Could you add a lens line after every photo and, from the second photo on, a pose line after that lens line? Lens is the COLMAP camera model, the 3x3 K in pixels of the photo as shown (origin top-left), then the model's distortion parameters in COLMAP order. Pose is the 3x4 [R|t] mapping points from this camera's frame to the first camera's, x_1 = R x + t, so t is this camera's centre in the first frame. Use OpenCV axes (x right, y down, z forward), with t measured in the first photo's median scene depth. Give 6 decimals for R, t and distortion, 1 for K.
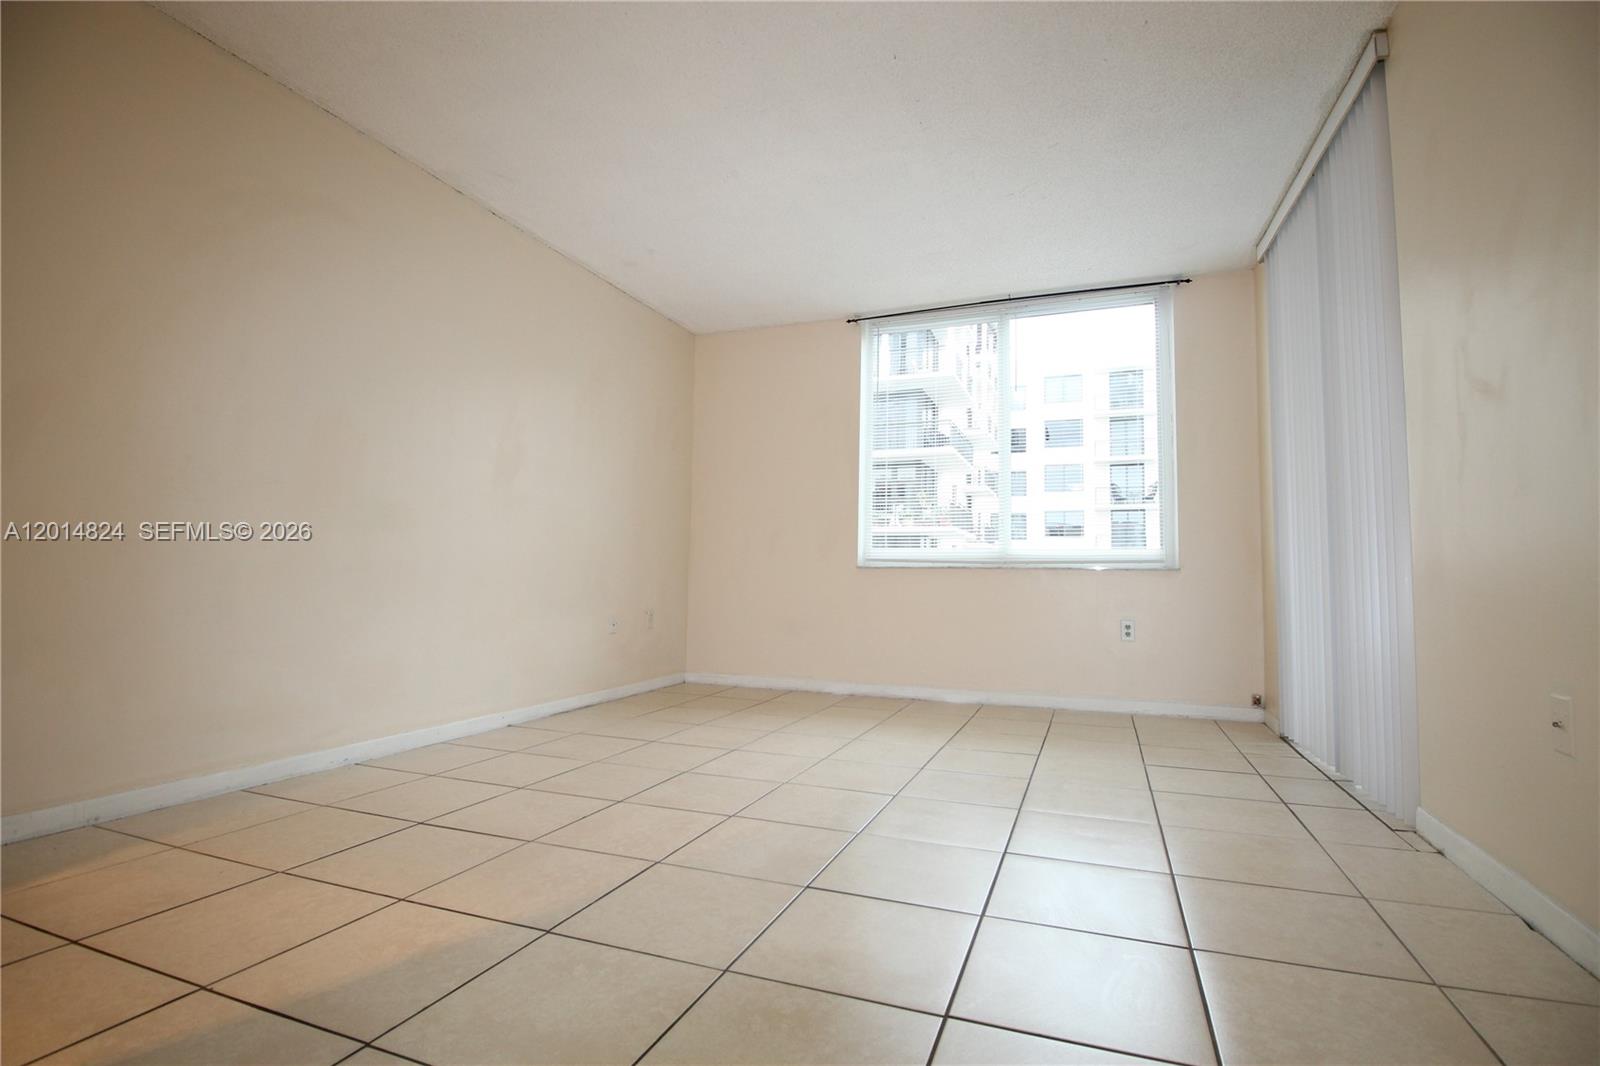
lens RADIAL K [[741.7, 0, 814.4], [0, 741.7, 524.6], [0, 0, 1]] dist [-0.005633, -0.000301]
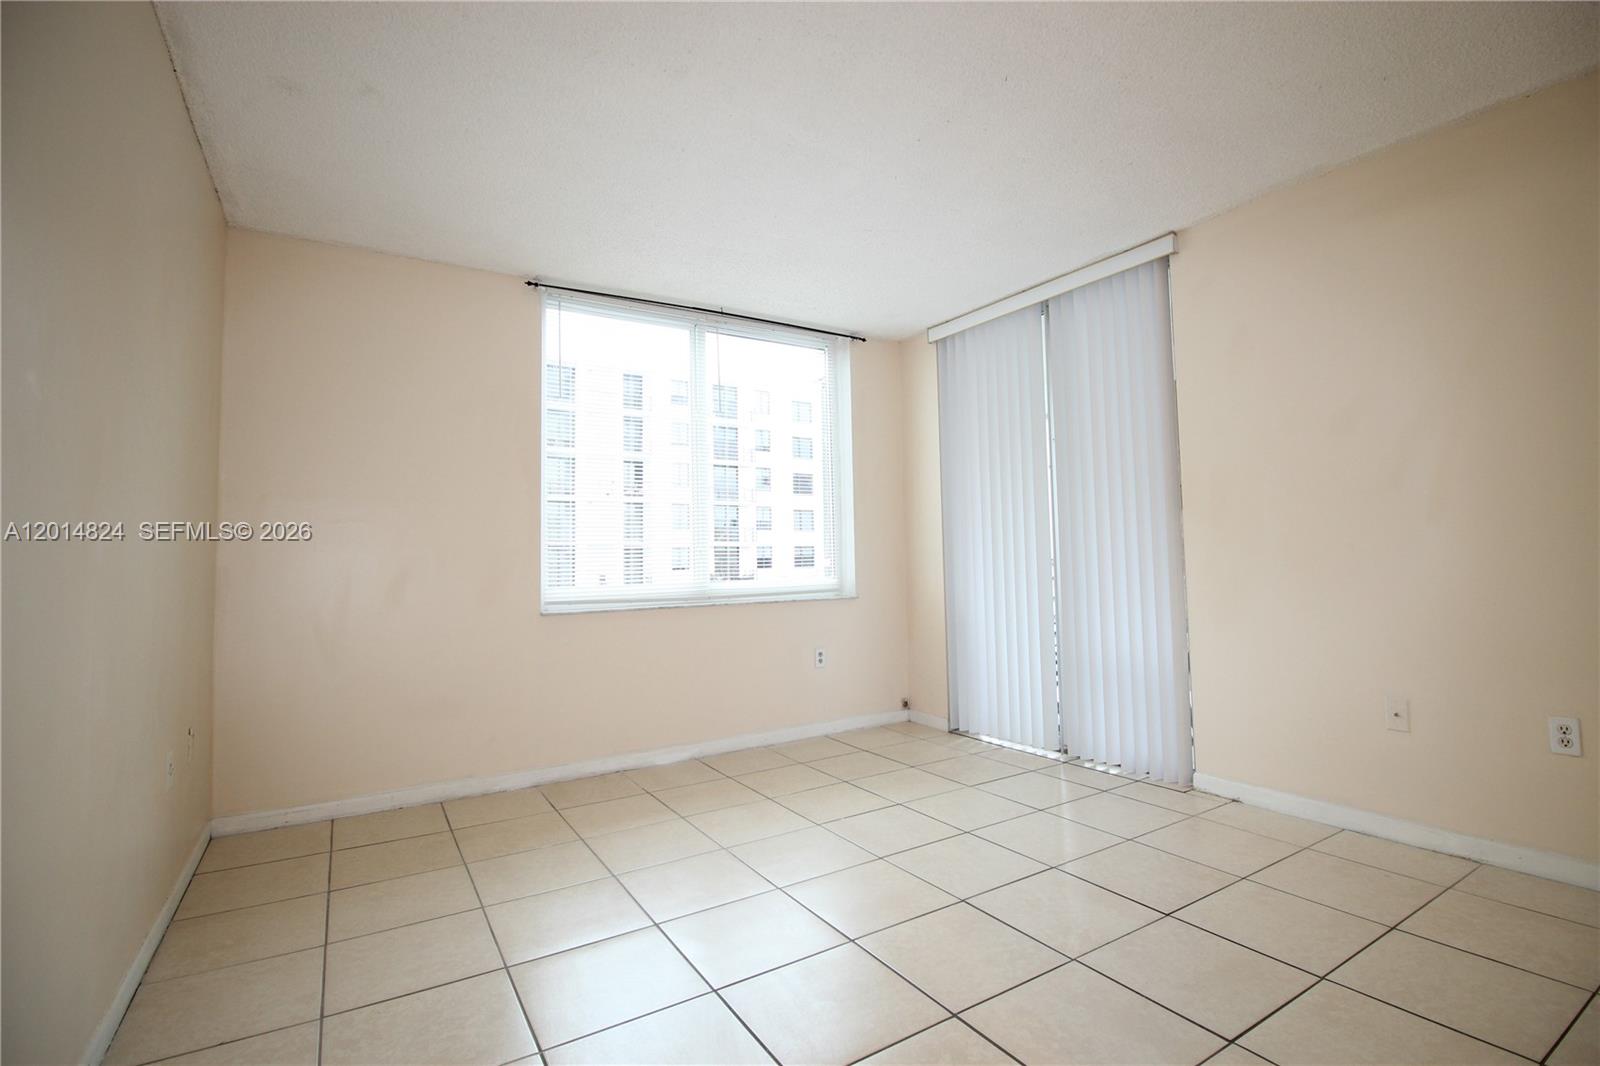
lens RADIAL K [[741.7, 0, 801.5], [0, 741.7, 526.4], [0, 0, 1]] dist [-0.005633, -0.000301]
pose [[0.604262, 0.011023, 0.796709, -0.438897], [-0.028431, 0.999566, 0.007733, -0.051976], [-0.796278, -0.027324, 0.604313, 0.383100]]
